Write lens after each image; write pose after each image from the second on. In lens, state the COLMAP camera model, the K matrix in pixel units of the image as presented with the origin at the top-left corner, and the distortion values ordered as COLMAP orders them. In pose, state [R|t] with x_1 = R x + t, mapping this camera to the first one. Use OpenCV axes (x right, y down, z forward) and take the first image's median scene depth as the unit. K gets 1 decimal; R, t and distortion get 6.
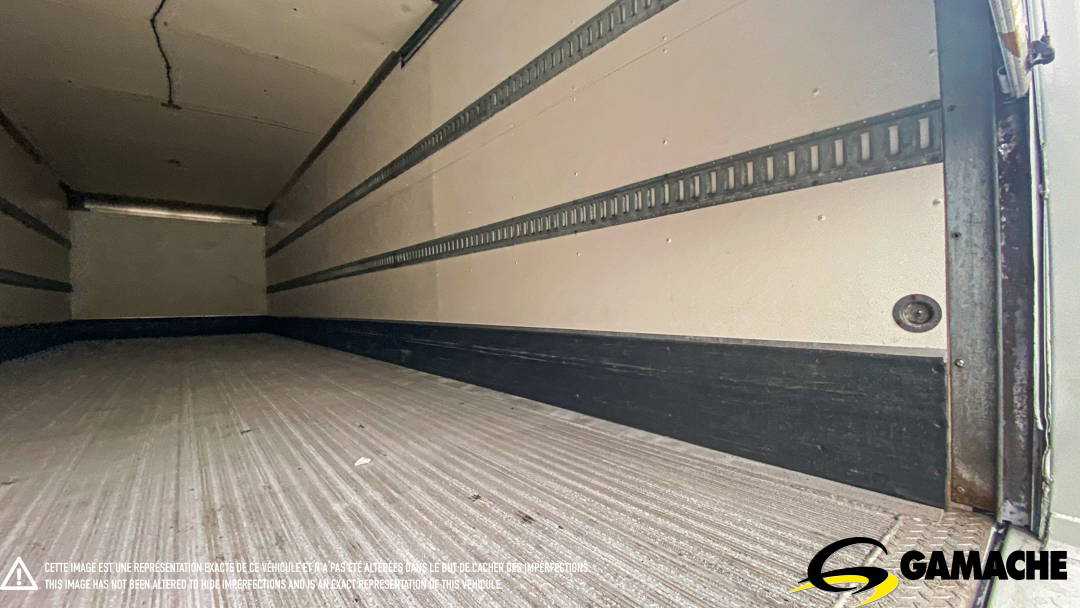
lens RADIAL K [[429.0, 0, 540.0], [0, 429.0, 304.0], [0, 0, 1]] dist [0.030182, -0.019354]
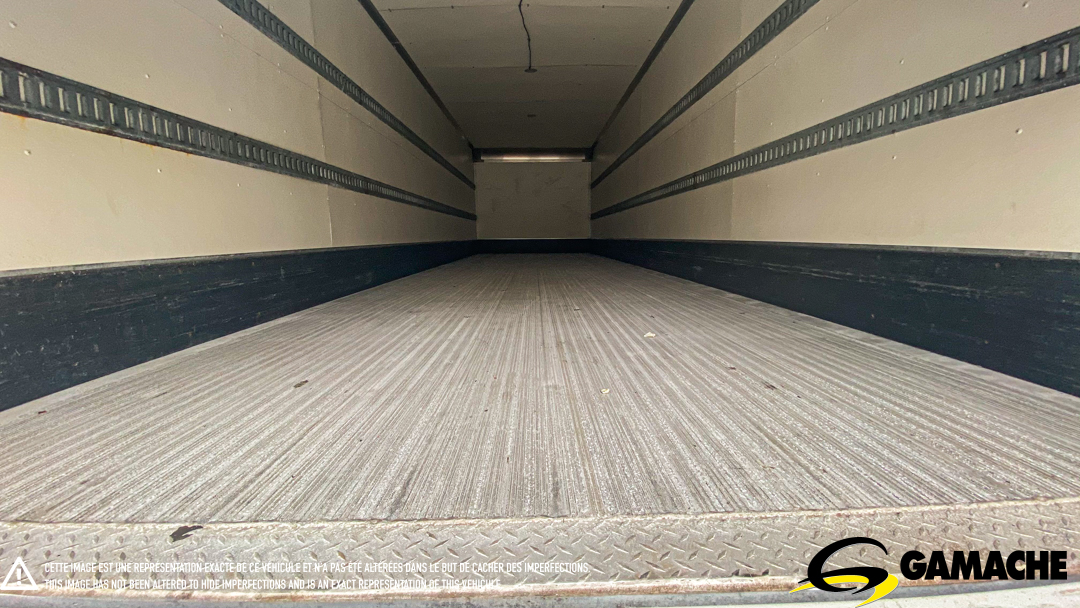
lens RADIAL K [[438.8, 0, 533.8], [0, 438.8, 303.1], [0, 0, 1]] dist [0.000507, -0.015439]
pose [[0.772175, 0.106533, -0.626416, 0.129531], [-0.006899, 0.987192, 0.159385, 0.047794], [0.635372, -0.118751, 0.763020, -0.212617]]
